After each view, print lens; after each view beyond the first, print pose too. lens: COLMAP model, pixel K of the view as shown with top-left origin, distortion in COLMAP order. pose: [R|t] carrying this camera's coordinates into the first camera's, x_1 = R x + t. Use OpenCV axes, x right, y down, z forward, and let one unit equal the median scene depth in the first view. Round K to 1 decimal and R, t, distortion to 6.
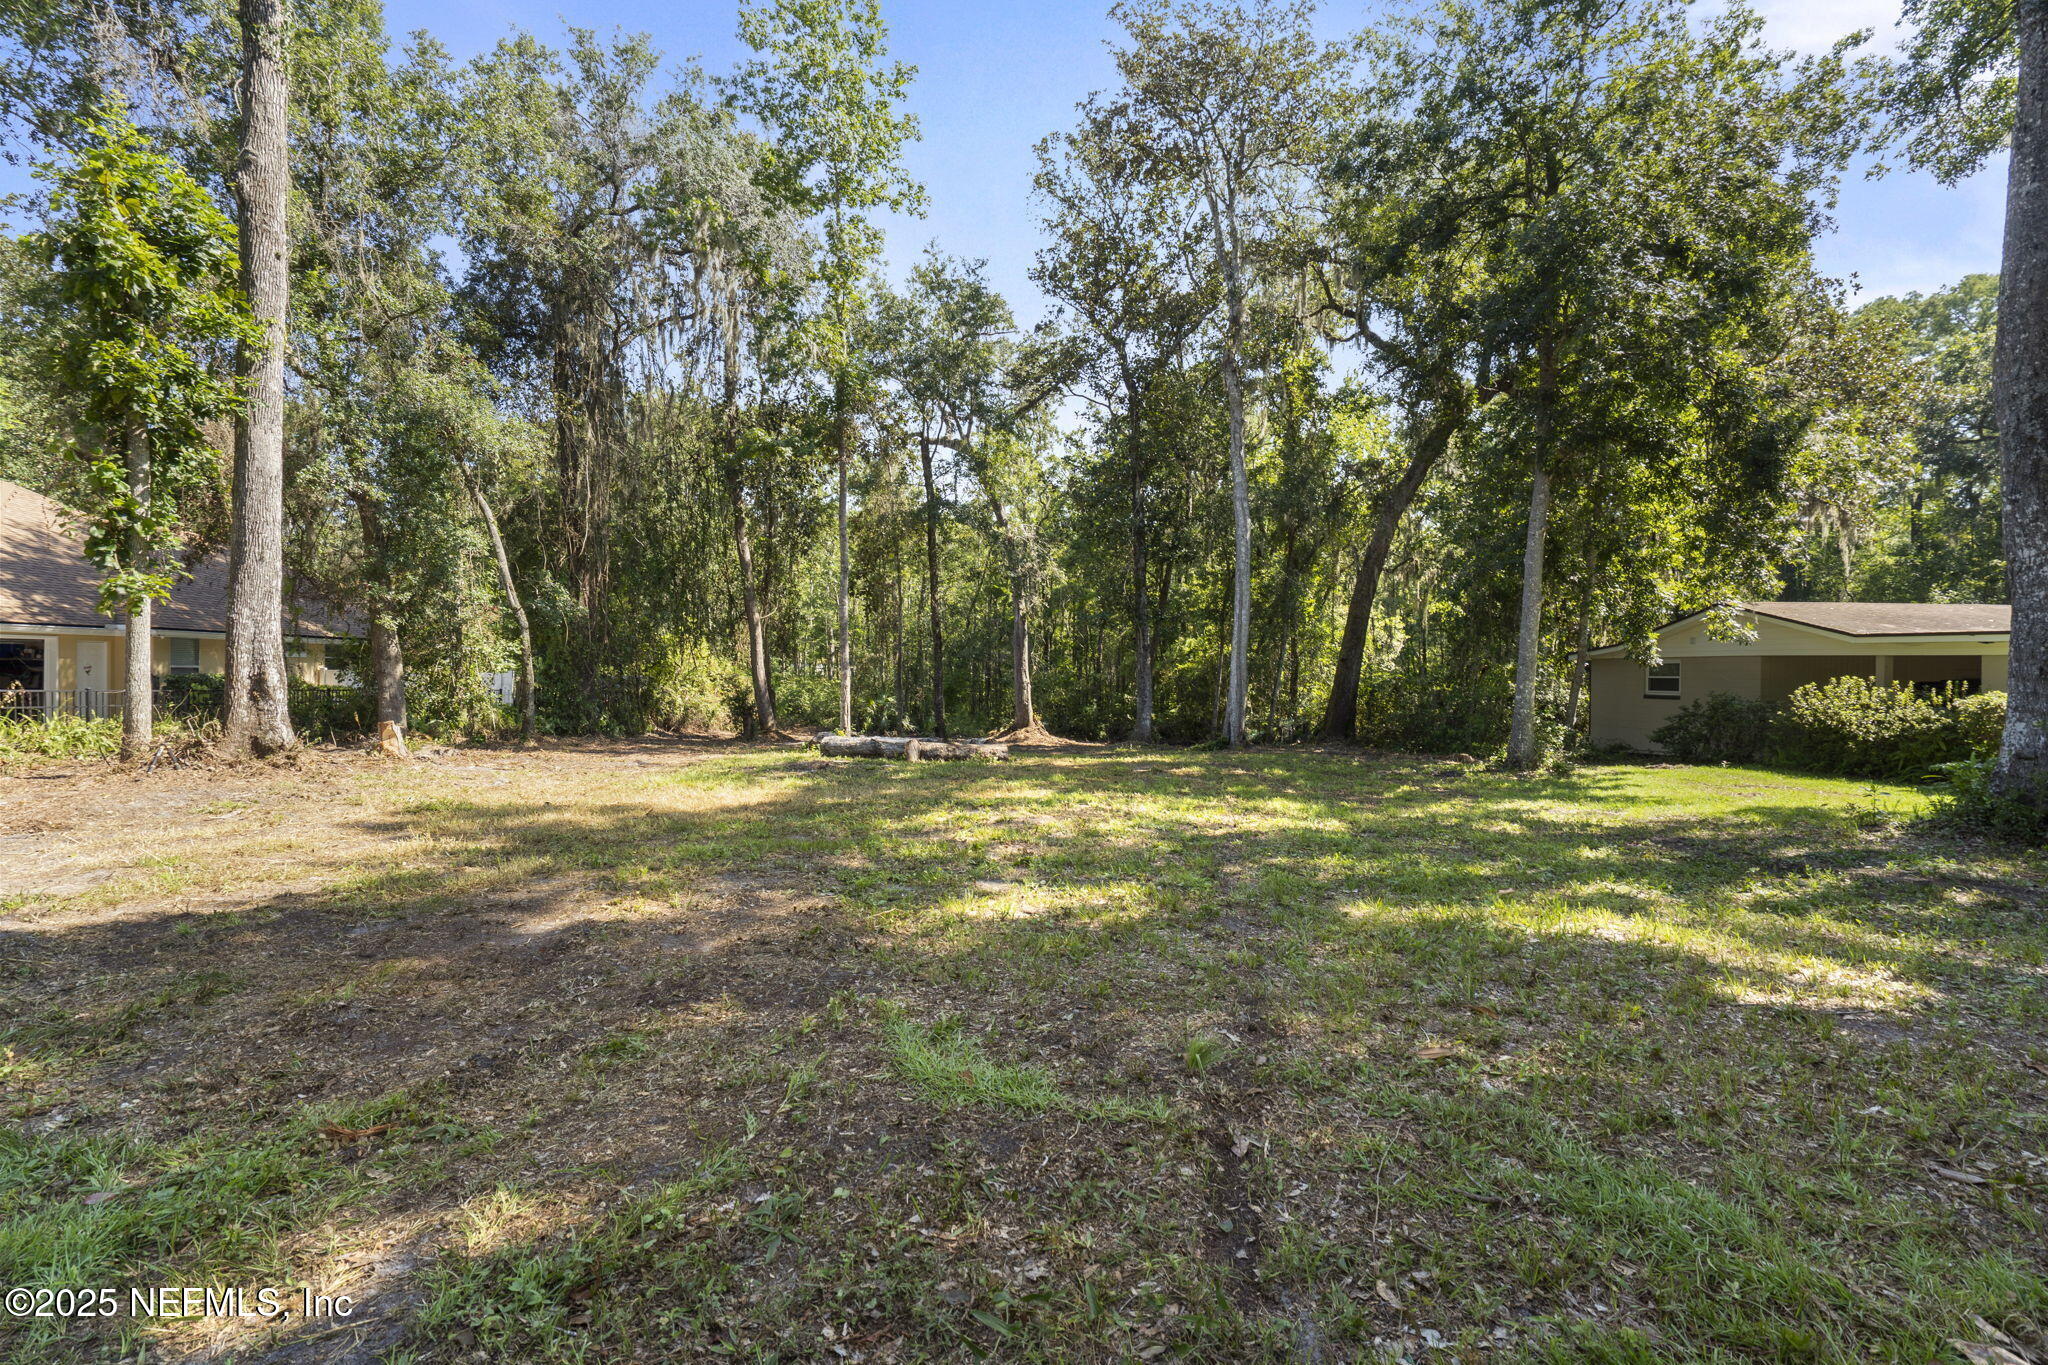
lens RADIAL K [[898.4, 0, 1014.9], [0, 898.4, 692.1], [0, 0, 1]] dist [-0.003694, 0.000321]
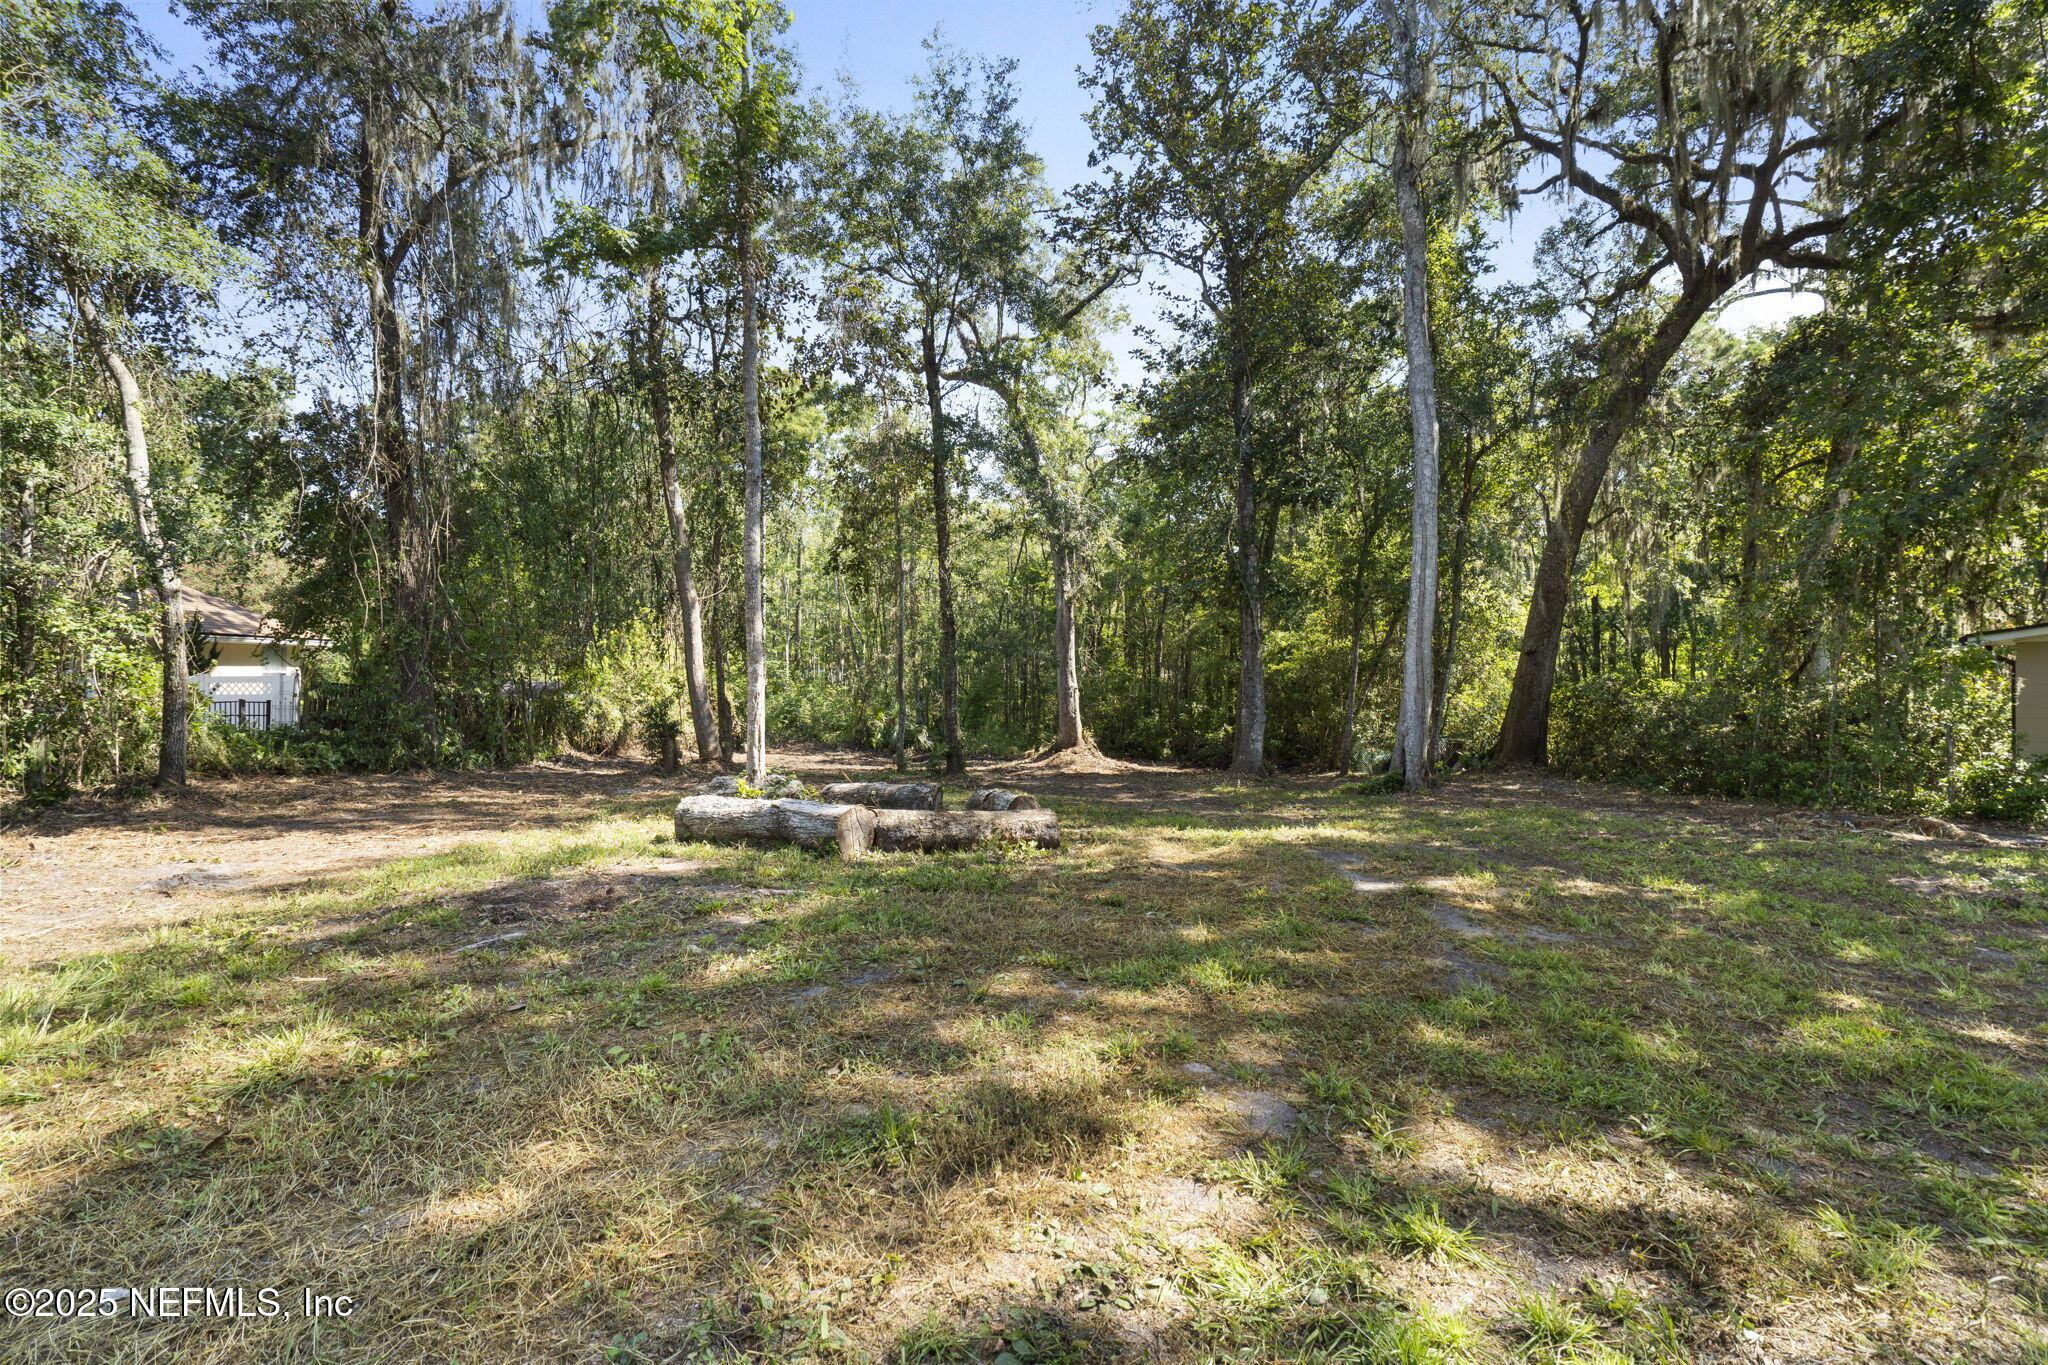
lens RADIAL K [[884.3, 0, 1036.4], [0, 884.3, 675.5], [0, 0, 1]] dist [-0.002661, -0.000141]
pose [[0.999864, -0.005123, -0.015676, -0.007834], [0.004660, 0.999555, -0.029463, 0.000587], [0.015820, 0.029386, 0.999443, 0.303652]]
